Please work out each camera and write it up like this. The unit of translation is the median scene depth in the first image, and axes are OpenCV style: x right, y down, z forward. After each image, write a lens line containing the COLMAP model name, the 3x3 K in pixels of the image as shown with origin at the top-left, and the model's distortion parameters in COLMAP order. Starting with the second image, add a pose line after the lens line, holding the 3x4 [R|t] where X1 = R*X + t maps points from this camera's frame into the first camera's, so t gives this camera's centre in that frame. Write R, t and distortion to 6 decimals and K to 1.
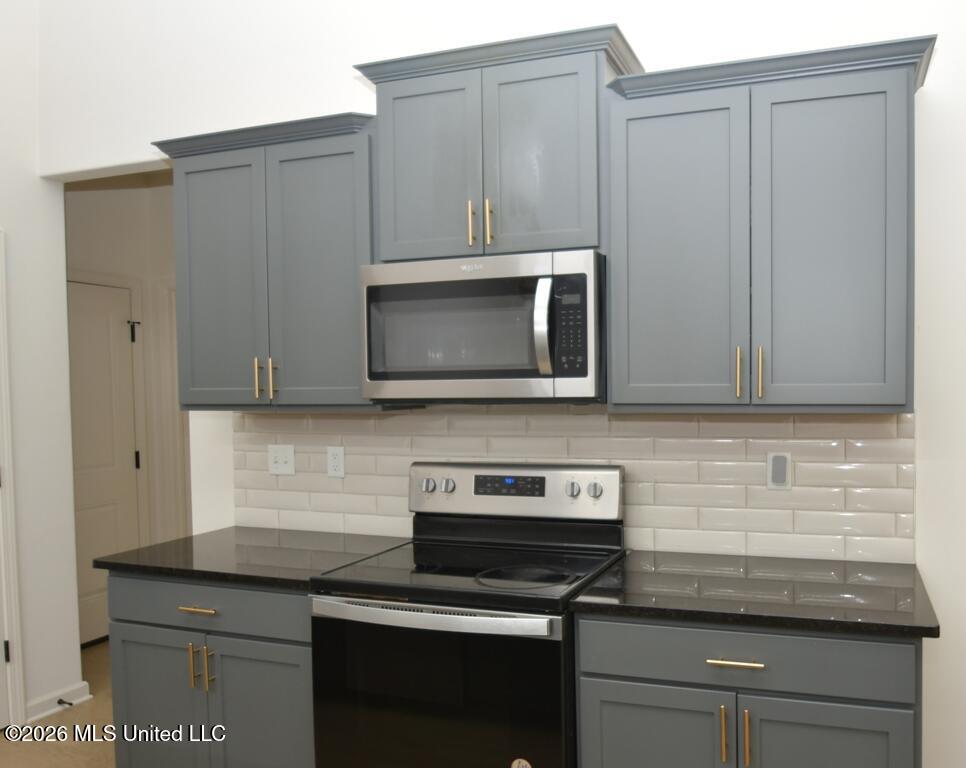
lens RADIAL K [[790.5, 0, 568.8], [0, 790.5, 405.7], [0, 0, 1]] dist [-0.015391, -0.000841]
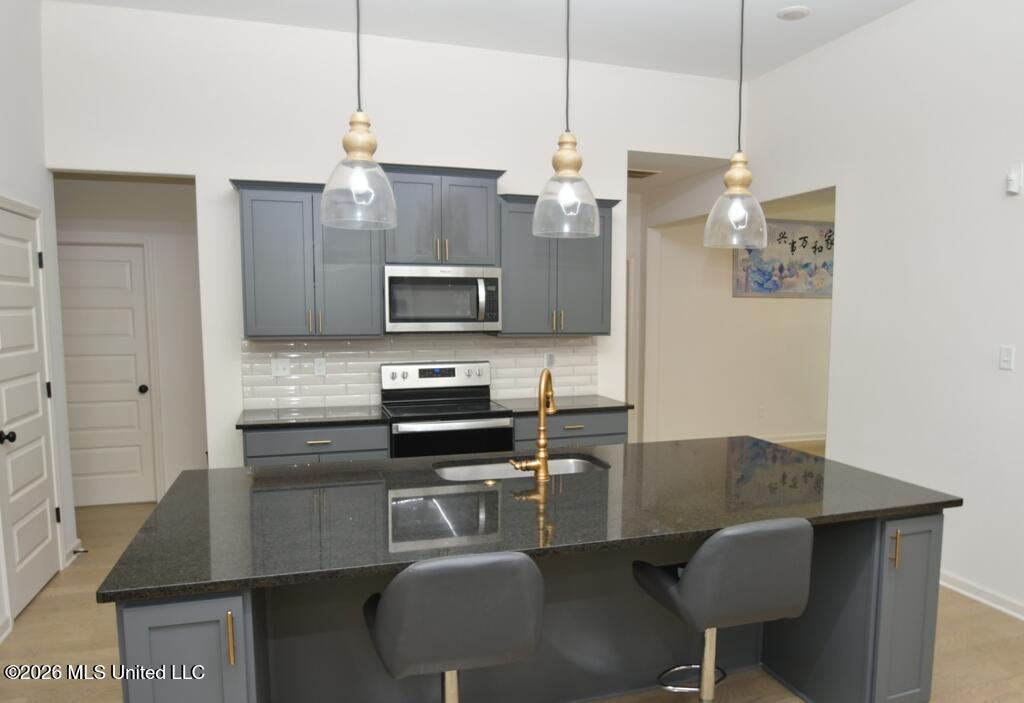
lens RADIAL K [[733.2, 0, 511.8], [0, 733.2, 354.4], [0, 0, 1]] dist [0.030417, 0.002619]
pose [[0.807765, -0.025715, 0.588943, -1.102942], [0.008518, 0.999453, 0.031956, -0.007794], [-0.589443, -0.020796, 0.807542, -0.706938]]
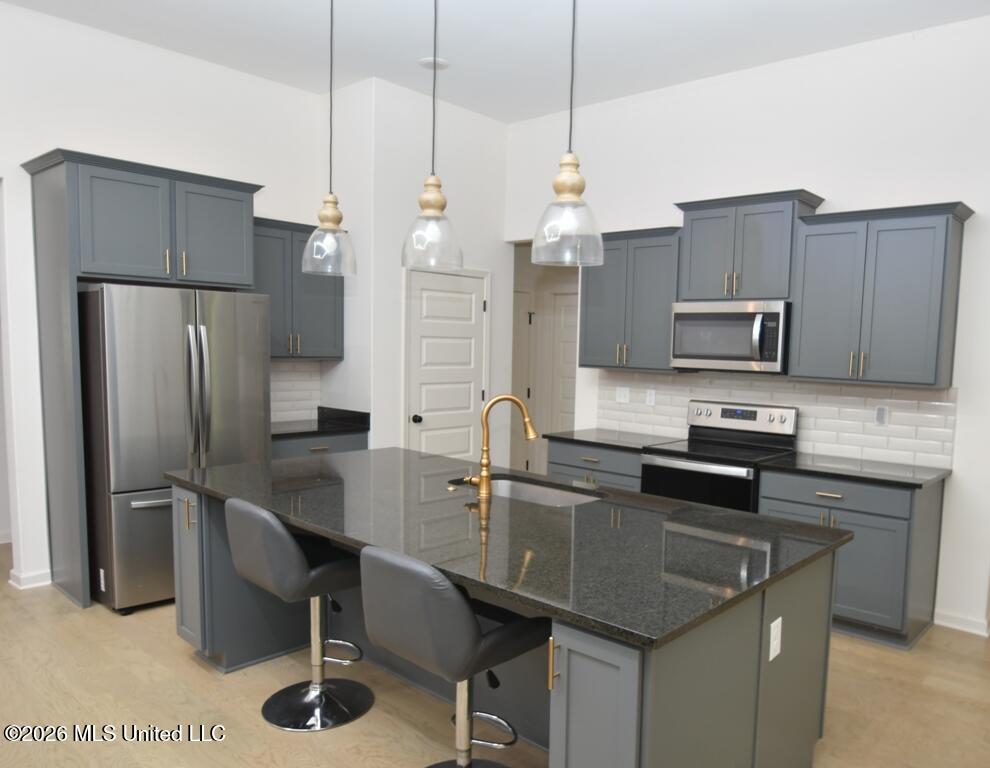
lens RADIAL K [[736.1, 0, 565.2], [0, 736.1, 407.5], [0, 0, 1]] dist [-0.019180, -0.003667]
pose [[0.934420, 0.070438, -0.349140, 0.167105], [-0.052321, 0.996762, 0.061064, -0.005355], [0.352310, -0.038792, 0.935079, -0.906505]]
